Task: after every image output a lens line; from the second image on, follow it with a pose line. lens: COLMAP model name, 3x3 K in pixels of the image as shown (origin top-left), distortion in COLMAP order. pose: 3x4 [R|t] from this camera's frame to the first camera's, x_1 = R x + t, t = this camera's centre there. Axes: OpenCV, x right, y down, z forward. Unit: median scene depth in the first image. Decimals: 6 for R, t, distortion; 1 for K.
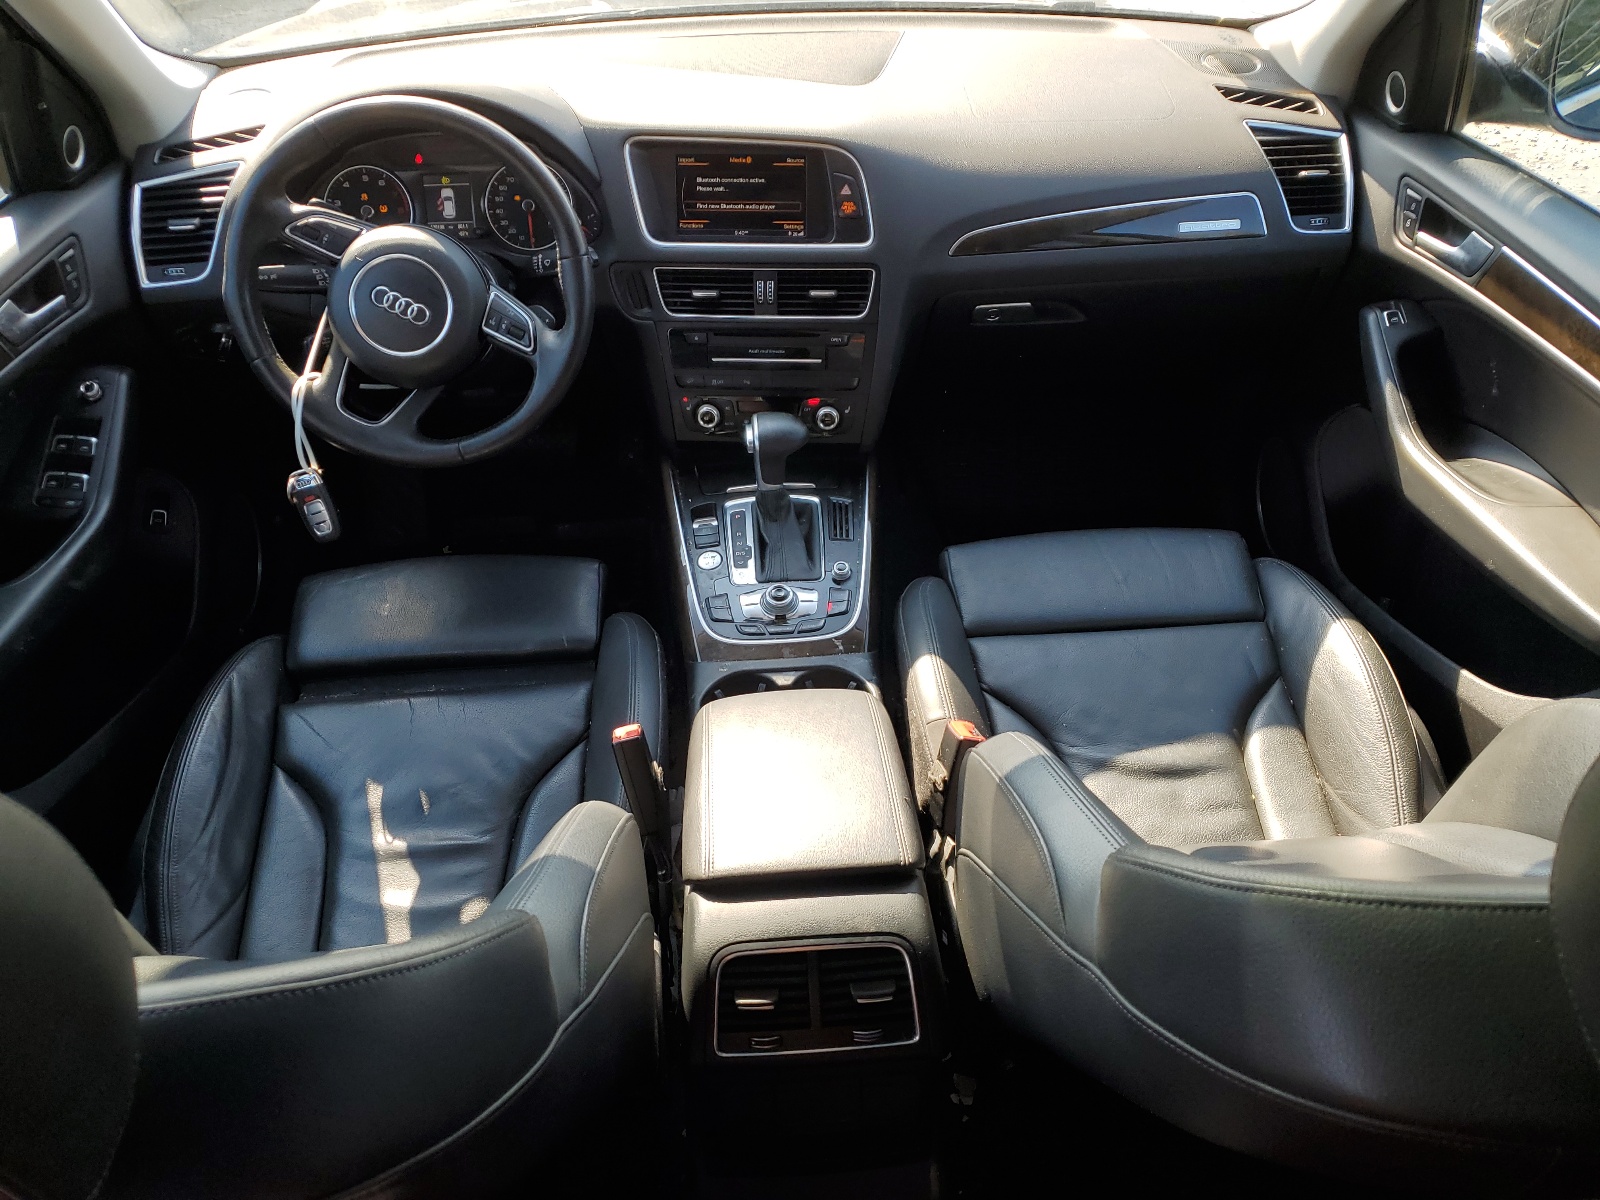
lens RADIAL K [[1212.6, 0, 800.1], [0, 1212.6, 599.8], [0, 0, 1]] dist [0.005087, 0.001135]
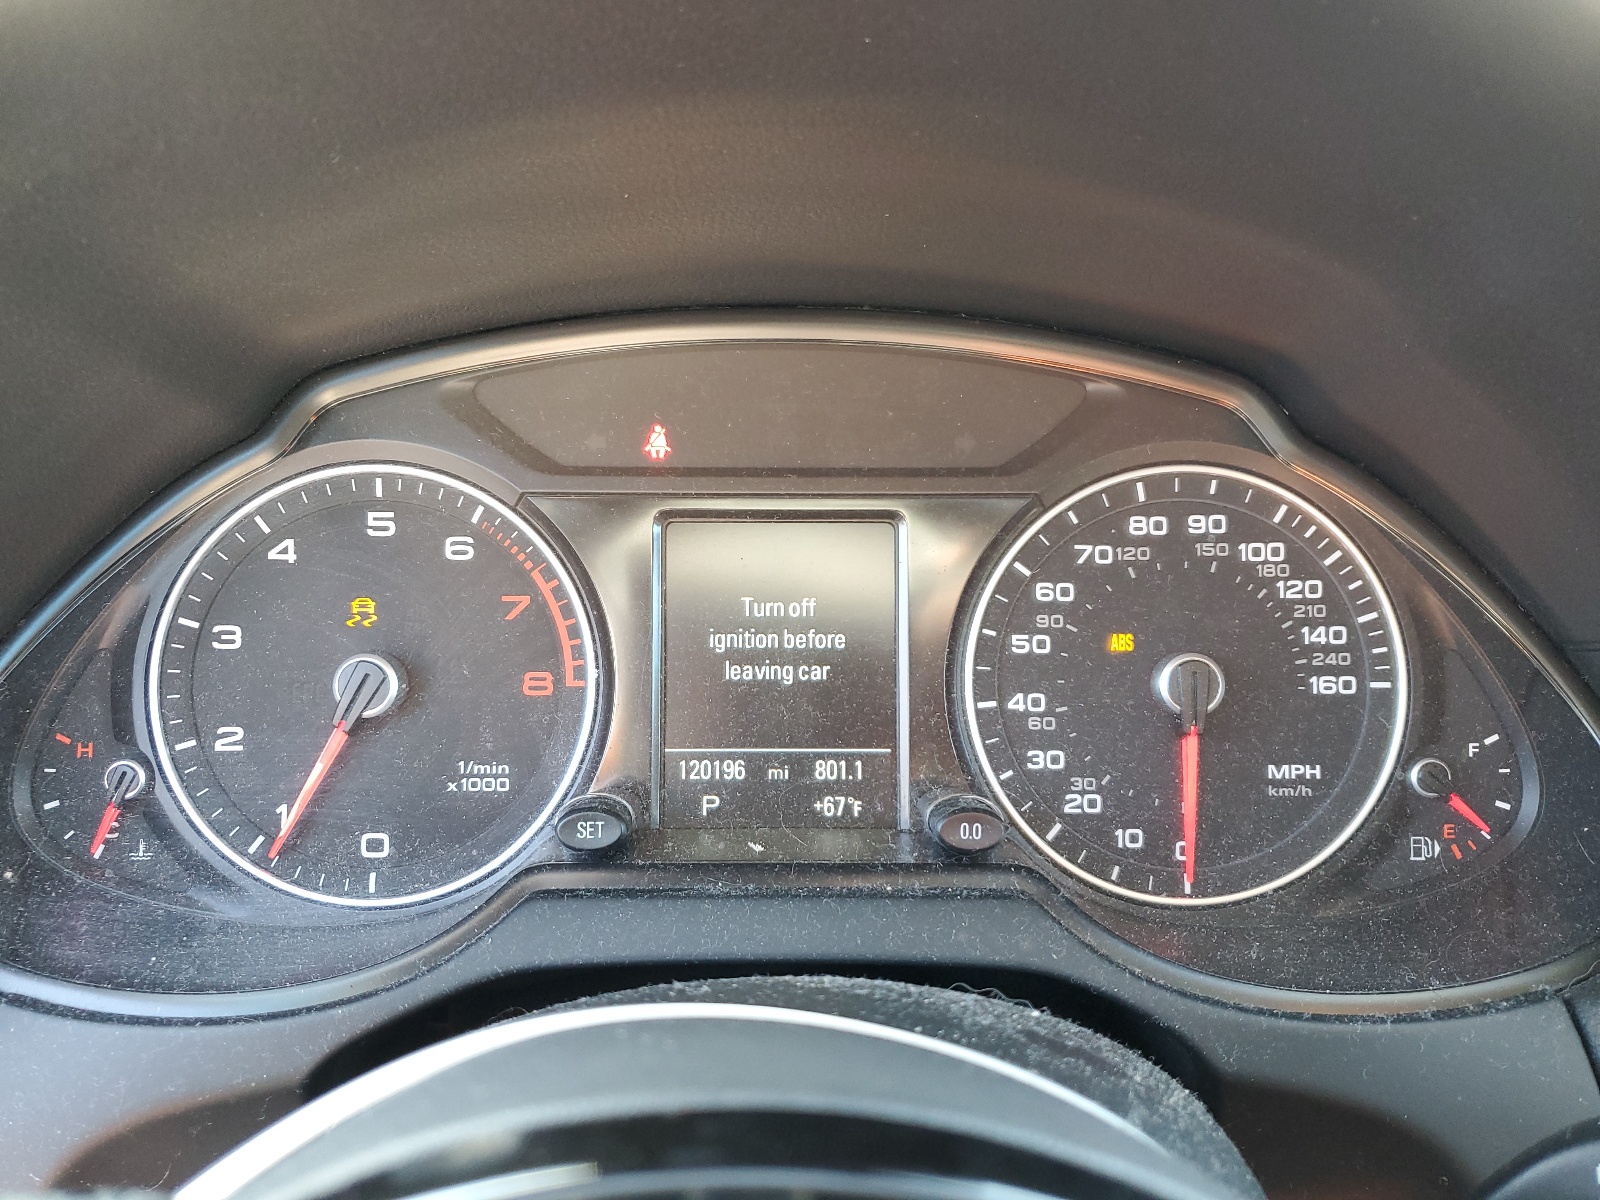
lens RADIAL K [[1212.6, 0, 800.4], [0, 1212.6, 599.5], [0, 0, 1]] dist [0.005087, 0.001135]
pose [[0.998246, 0.037095, -0.046150, -0.276027], [-0.048055, 0.962923, -0.265462, -0.282204], [0.034592, 0.267214, 0.963016, 0.803746]]
